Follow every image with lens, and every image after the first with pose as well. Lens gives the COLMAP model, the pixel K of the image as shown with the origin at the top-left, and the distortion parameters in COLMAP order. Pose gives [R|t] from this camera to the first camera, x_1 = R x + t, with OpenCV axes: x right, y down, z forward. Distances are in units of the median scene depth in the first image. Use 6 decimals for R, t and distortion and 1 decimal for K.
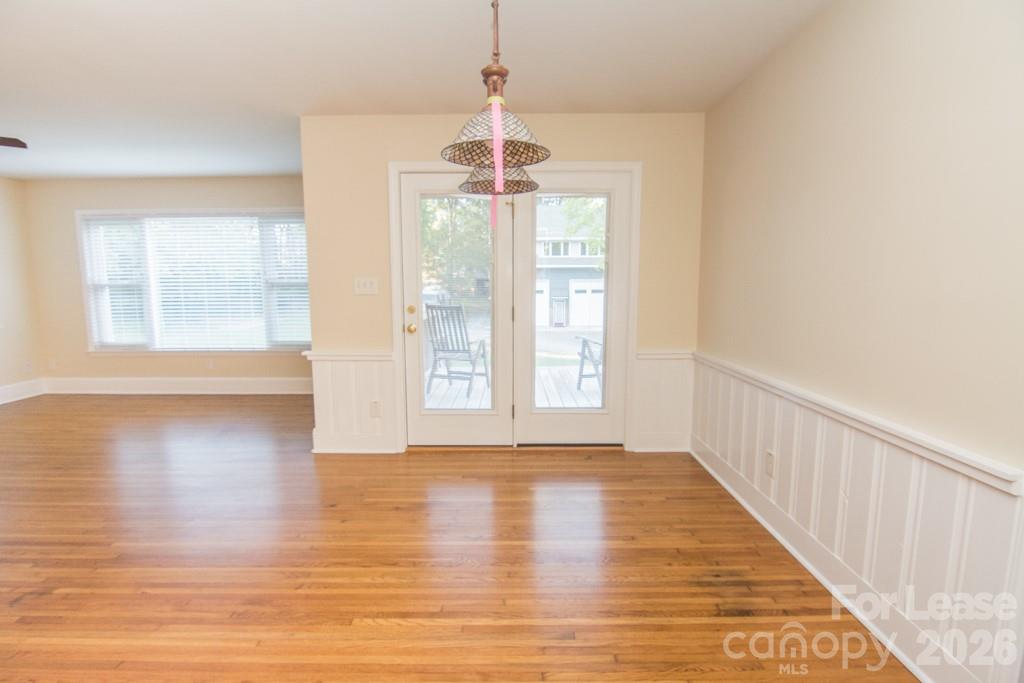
lens RADIAL K [[503.0, 0, 512.0], [0, 503.0, 341.5], [0, 0, 1]] dist [-0.001532, -0.015663]
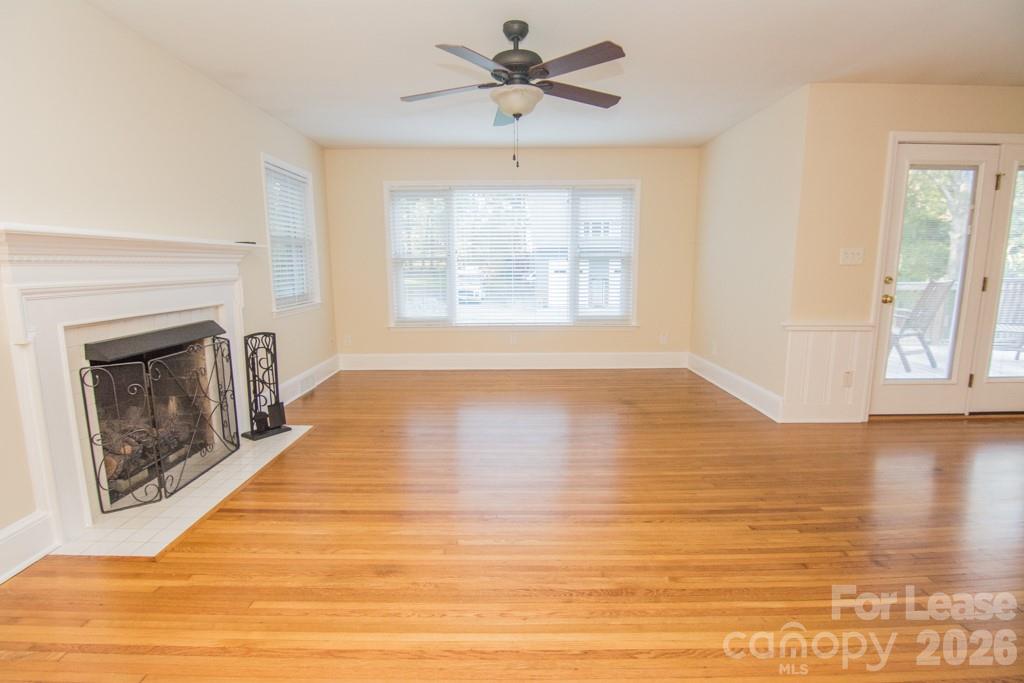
lens RADIAL K [[503.0, 0, 512.0], [0, 503.0, 341.5], [0, 0, 1]] dist [-0.001532, -0.015663]
pose [[0.999947, -0.002373, 0.010034, -0.642167], [0.002006, 0.999337, 0.036354, 0.014250], [-0.010113, -0.036332, 0.999289, 0.002437]]
